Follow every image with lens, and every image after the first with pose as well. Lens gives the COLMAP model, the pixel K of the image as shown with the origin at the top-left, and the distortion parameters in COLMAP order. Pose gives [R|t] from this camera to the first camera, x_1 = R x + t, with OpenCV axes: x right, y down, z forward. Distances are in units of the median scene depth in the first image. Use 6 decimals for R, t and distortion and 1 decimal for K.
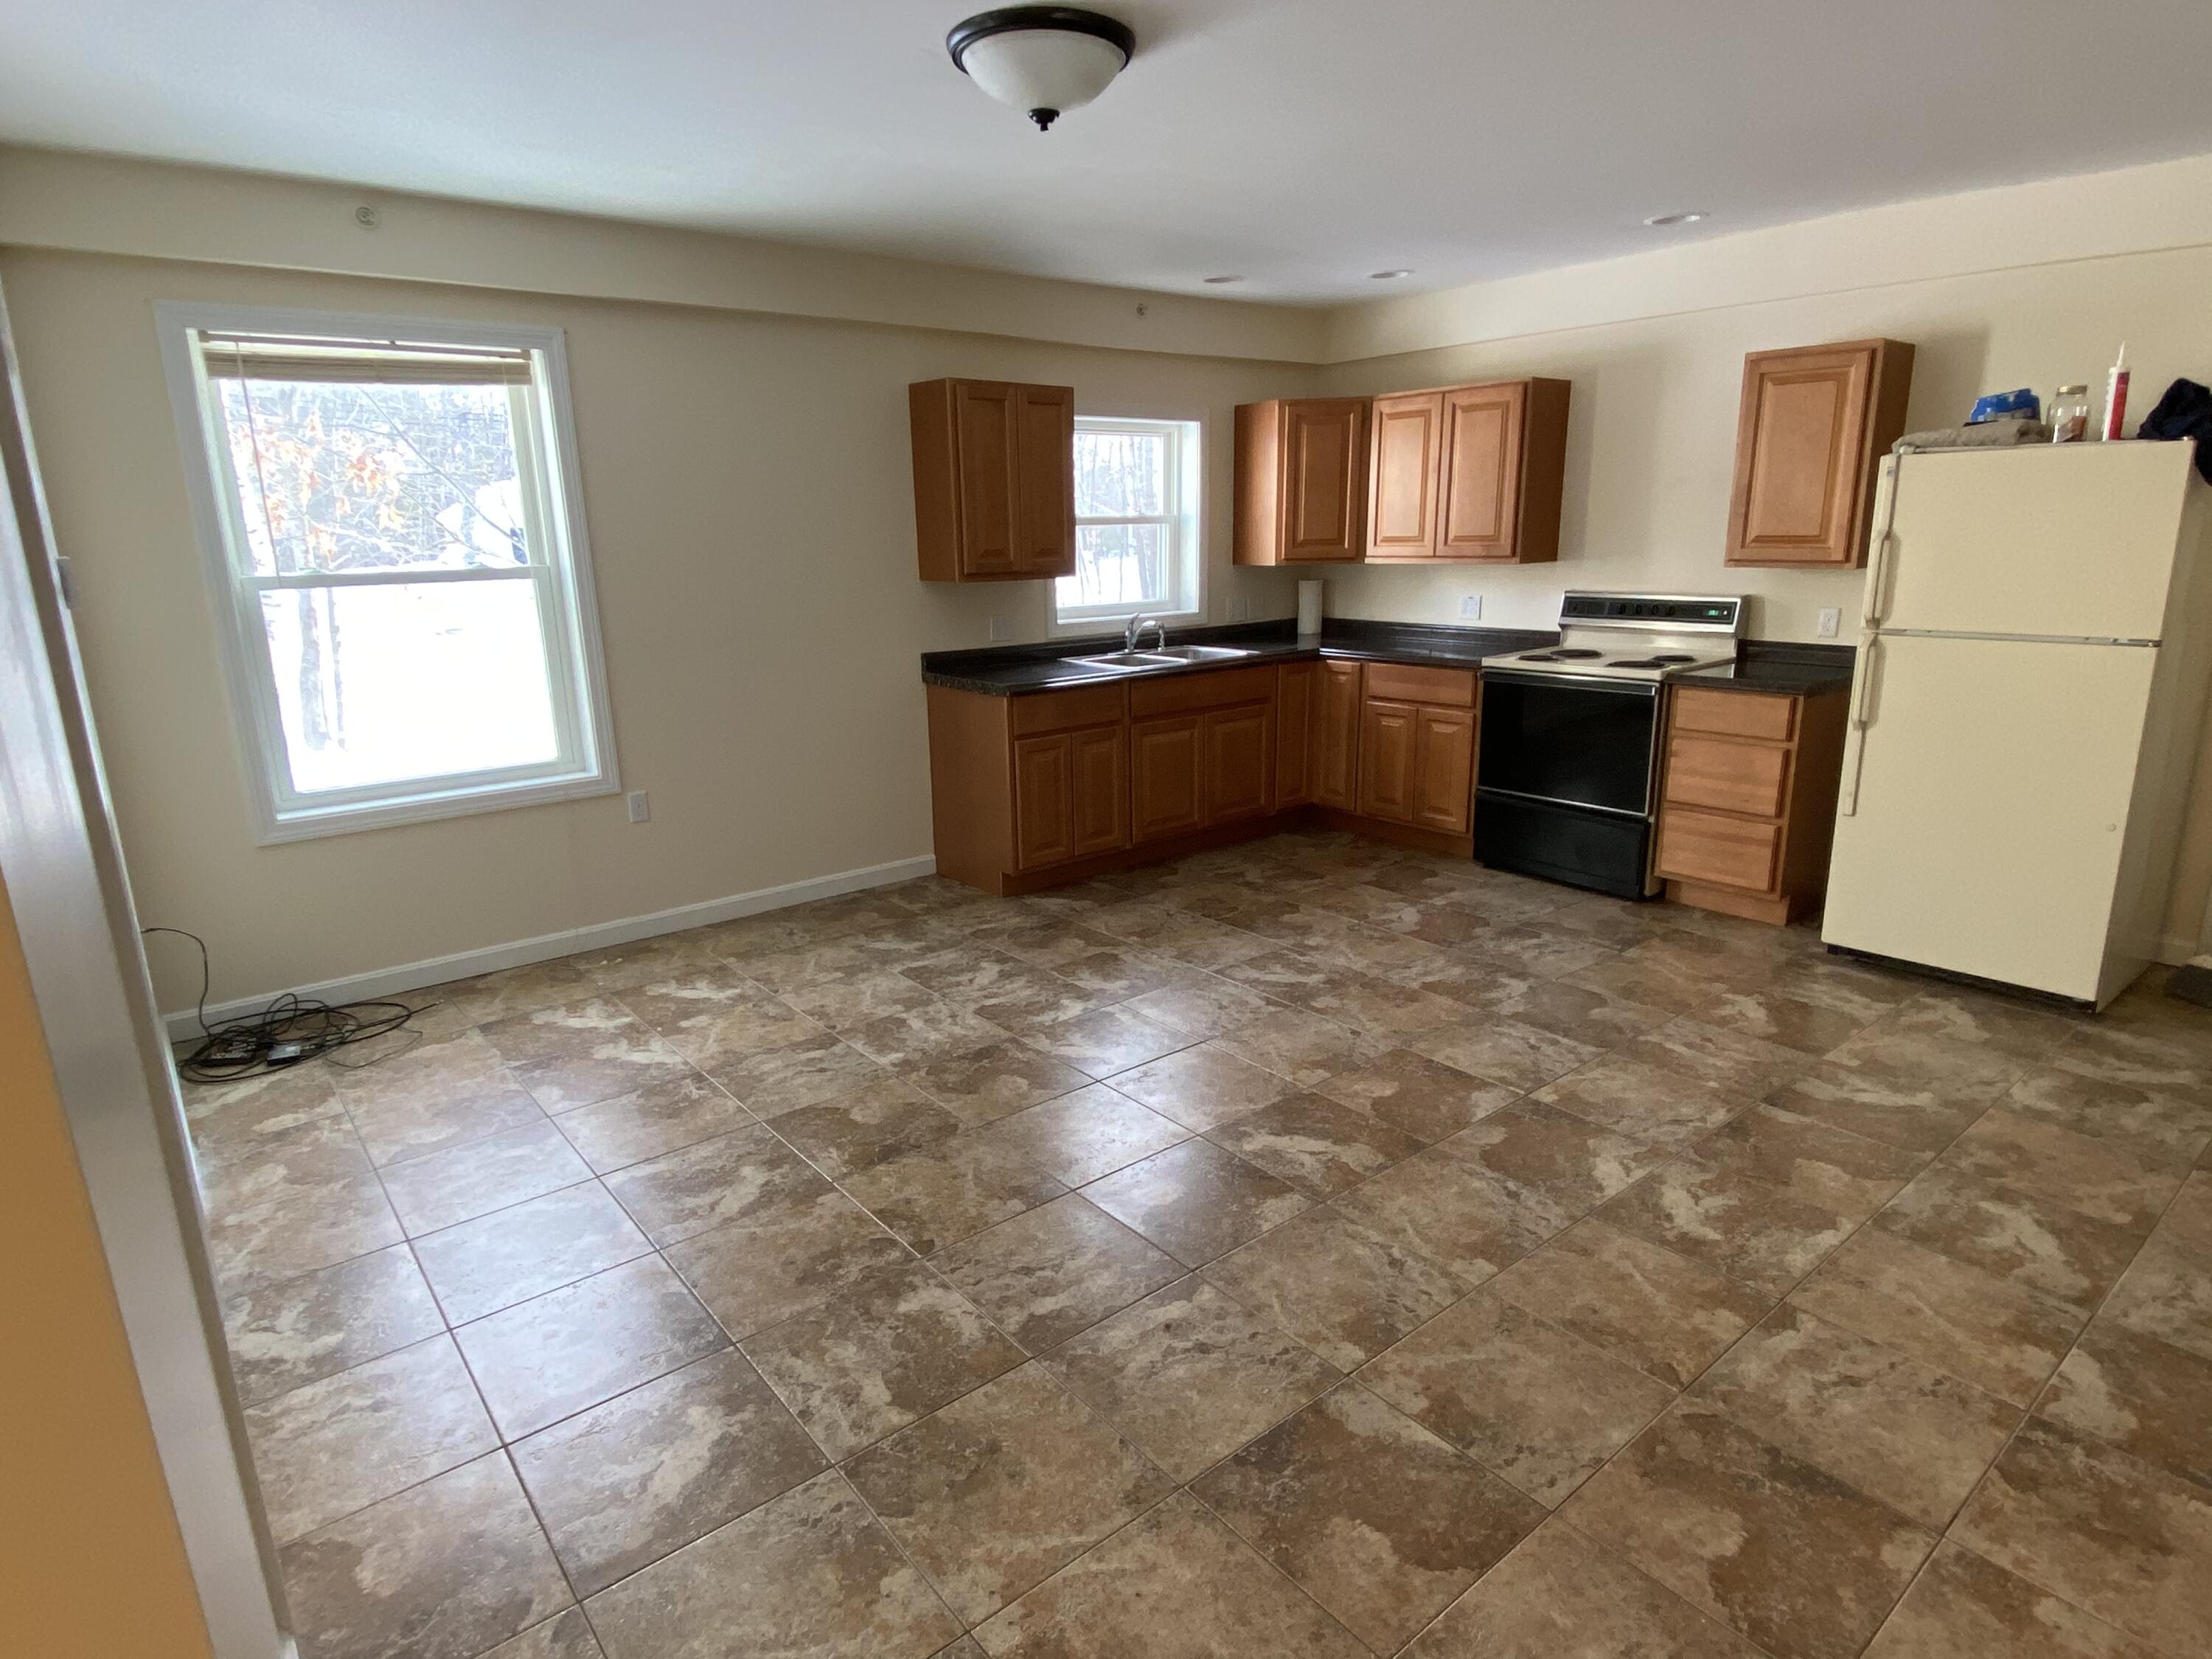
lens RADIAL K [[1185.9, 0, 1091.5], [0, 1185.9, 857.3], [0, 0, 1]] dist [0.010702, -0.012630]
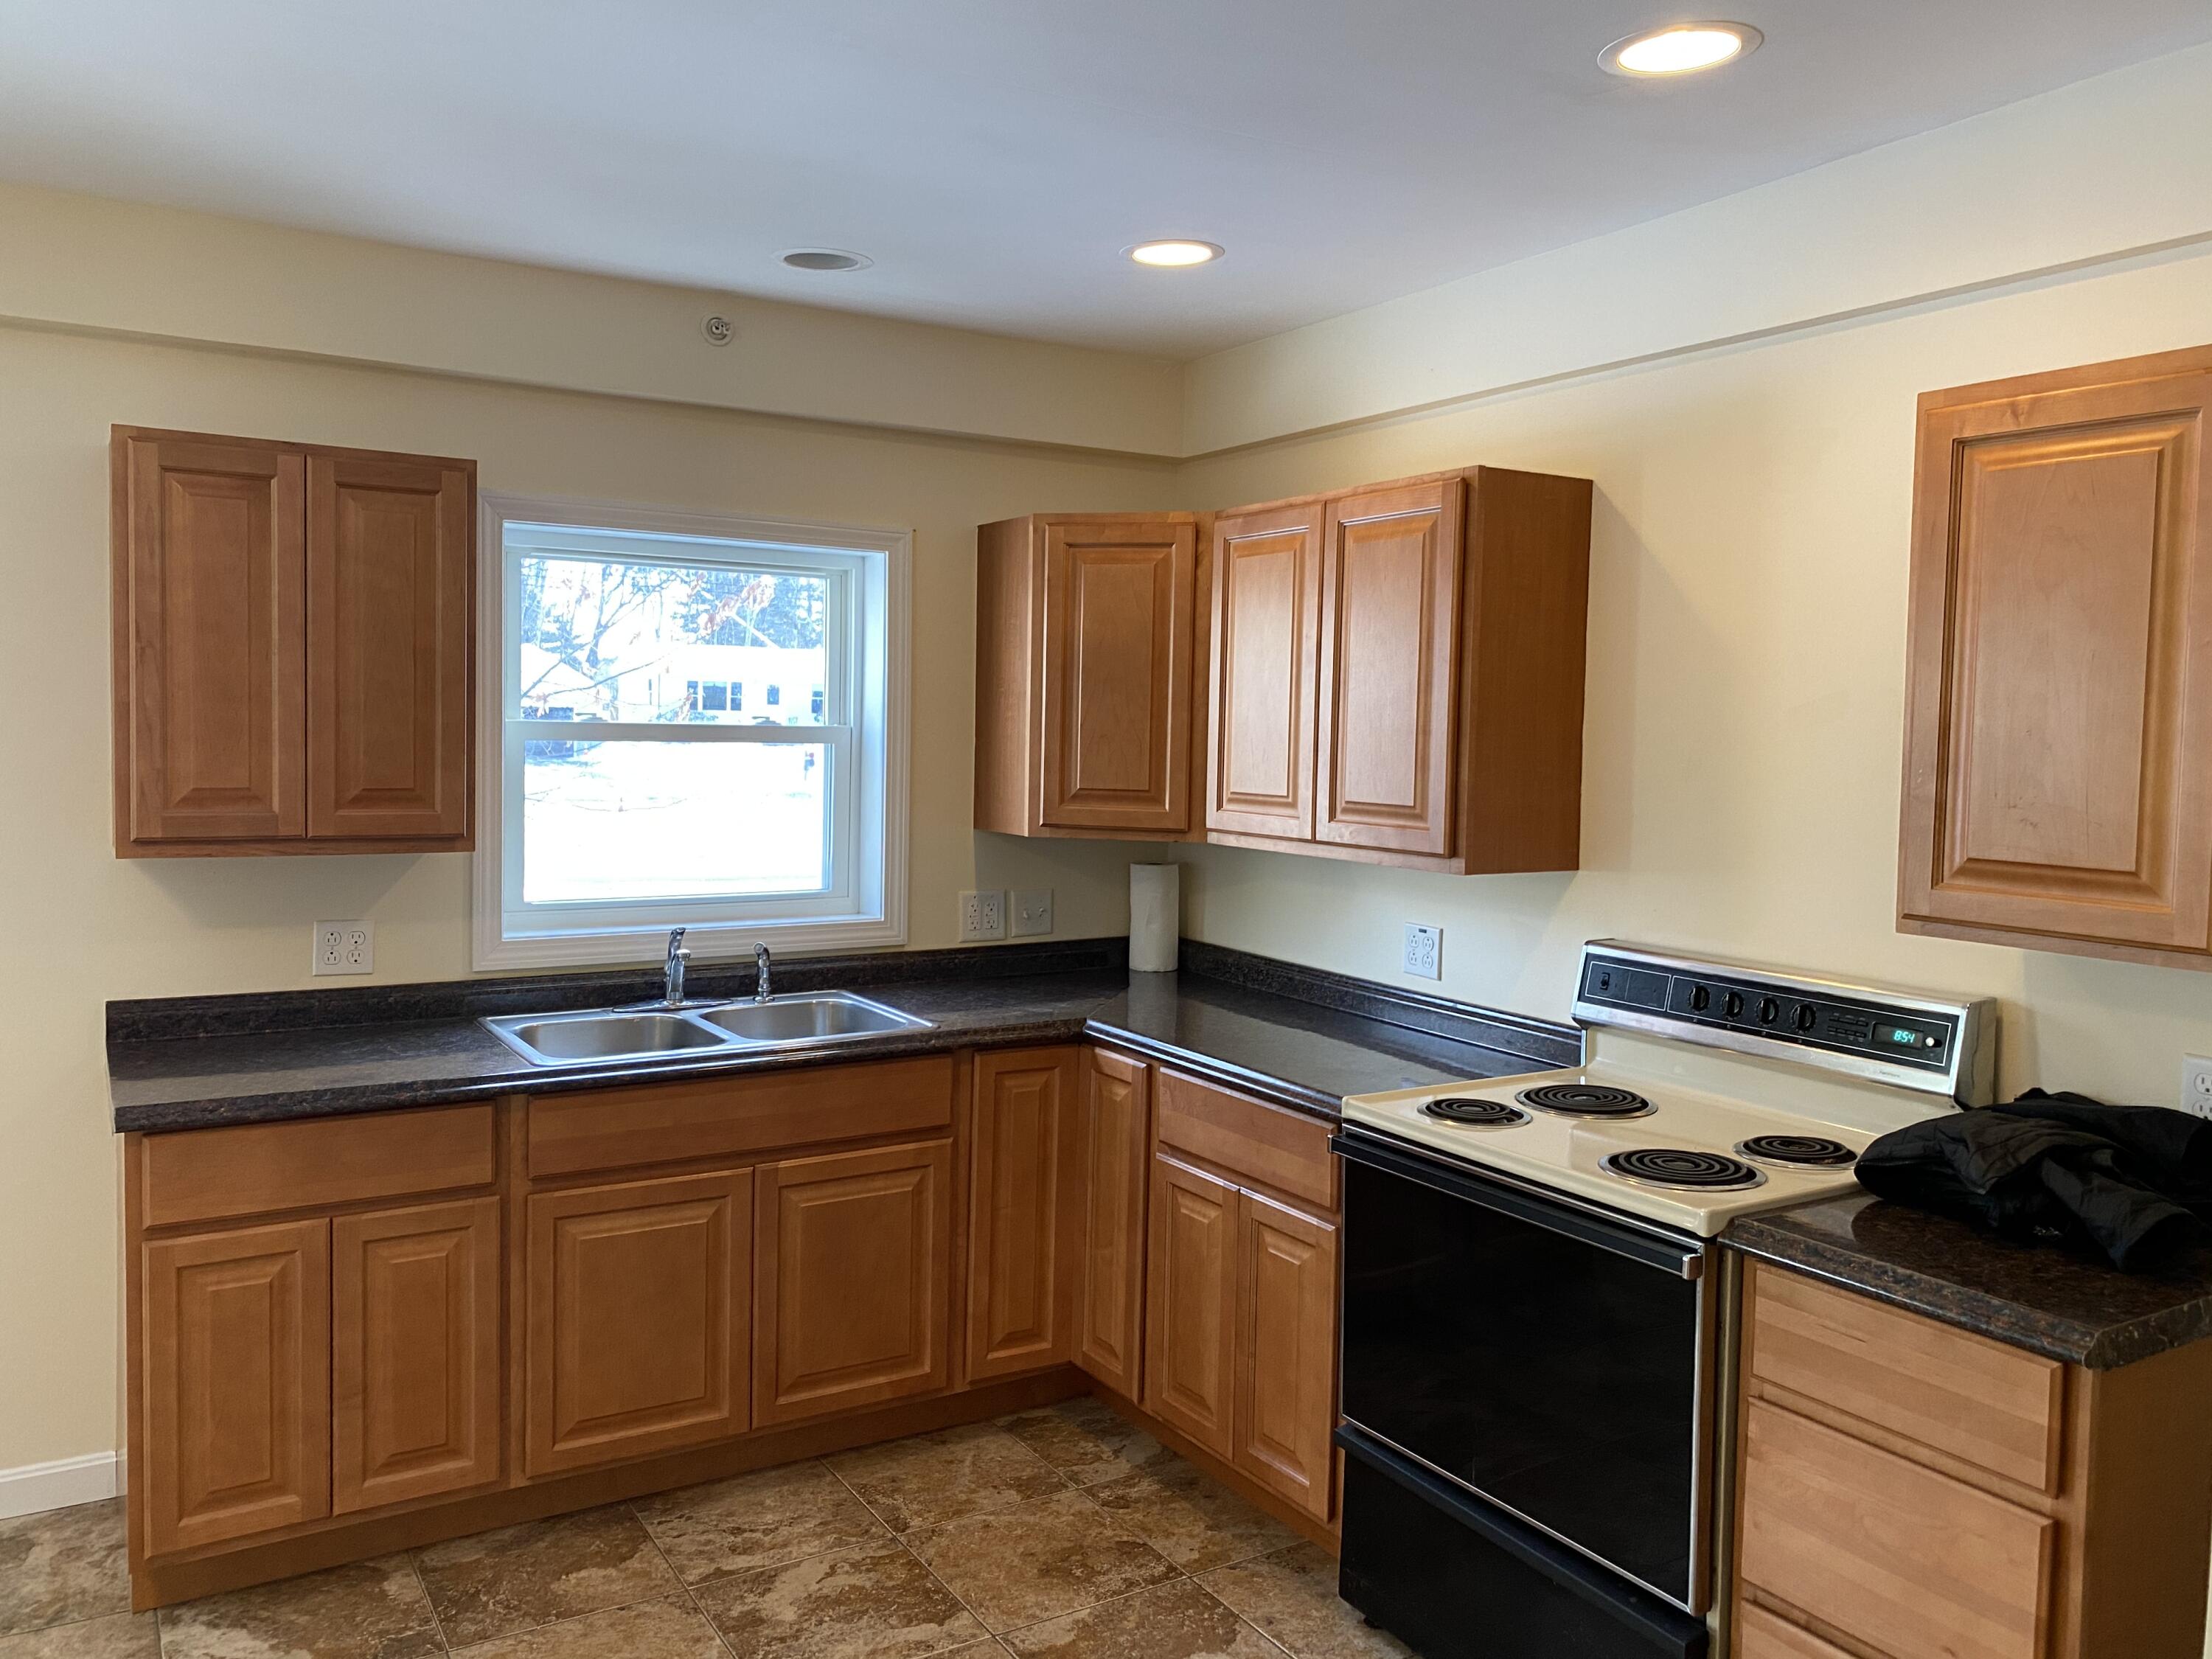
lens RADIAL K [[1701.4, 0, 1086.0], [0, 1701.4, 802.1], [0, 0, 1]] dist [0.025167, -0.022288]
pose [[0.992013, 0.047129, -0.117002, 0.357109], [-0.072194, 0.972764, -0.220270, -0.153562], [0.103434, 0.226958, 0.968396, 0.462780]]
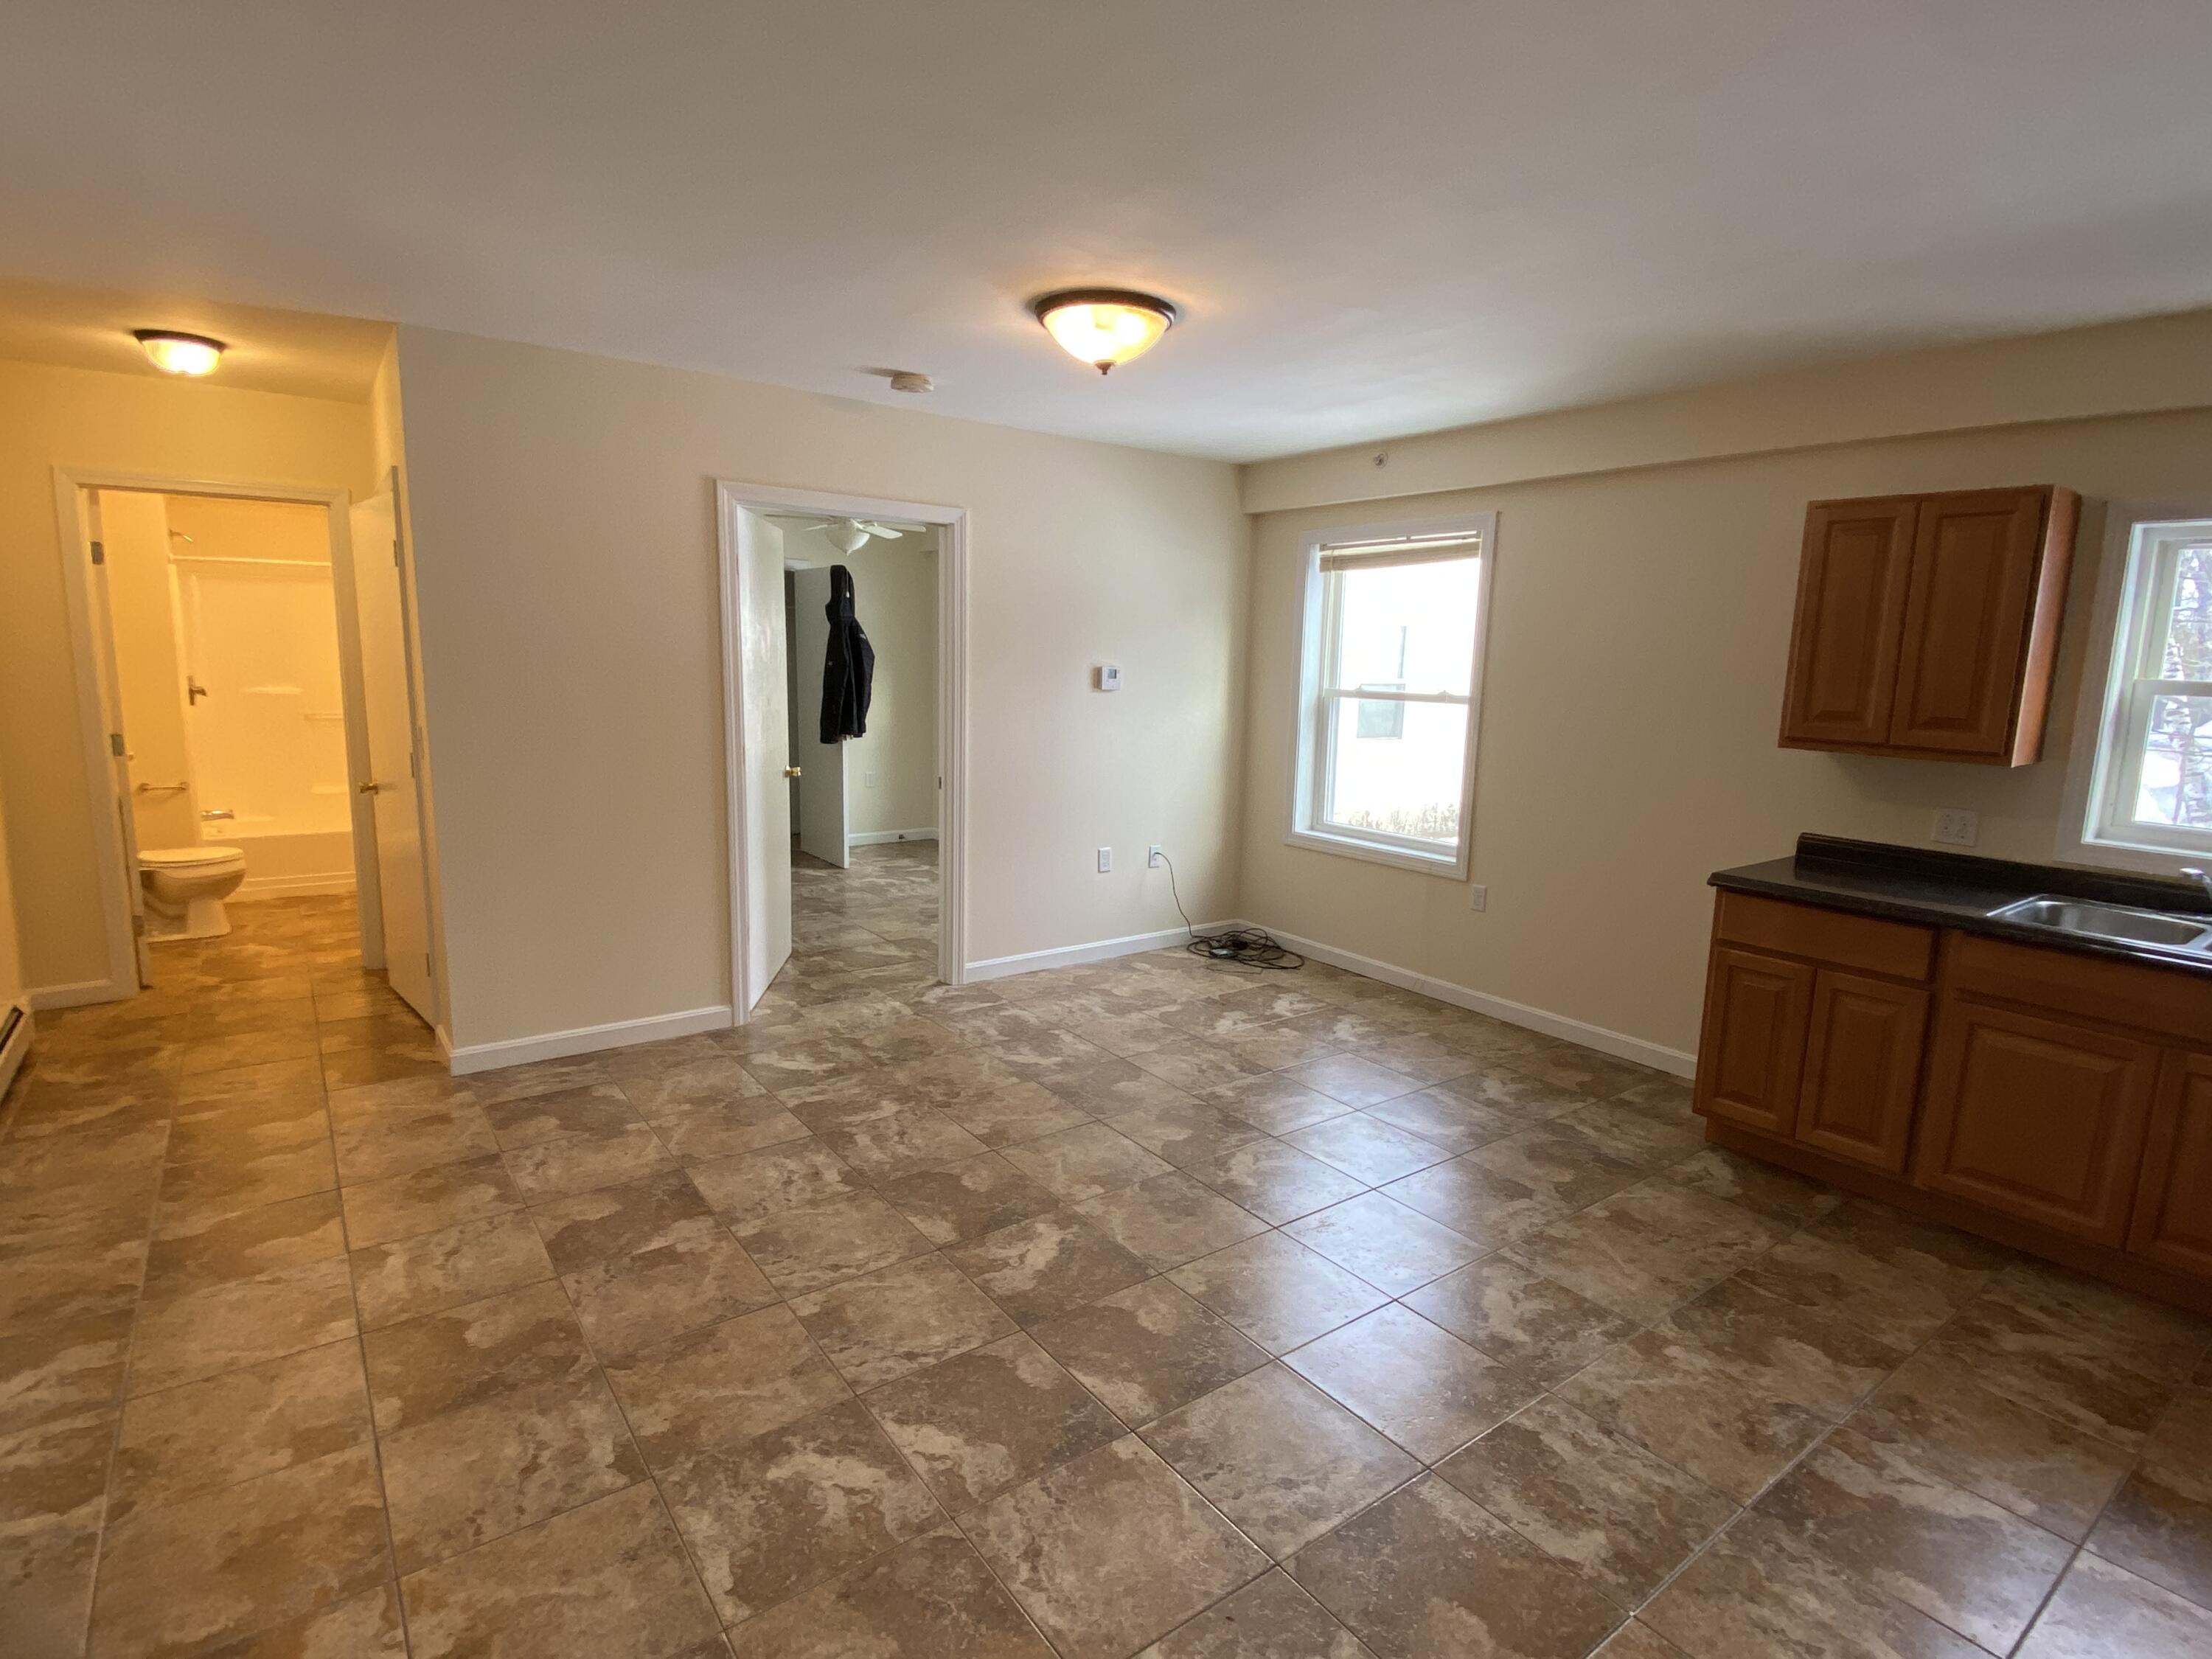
lens RADIAL K [[1126.0, 0, 1103.6], [0, 1126.0, 814.0], [0, 0, 1]] dist [0.005429, -0.011149]
pose [[-0.030573, 0.166042, -0.985645, 0.734438], [-0.303649, 0.937958, 0.167428, -0.199161], [0.952293, 0.304408, 0.021742, 0.631164]]
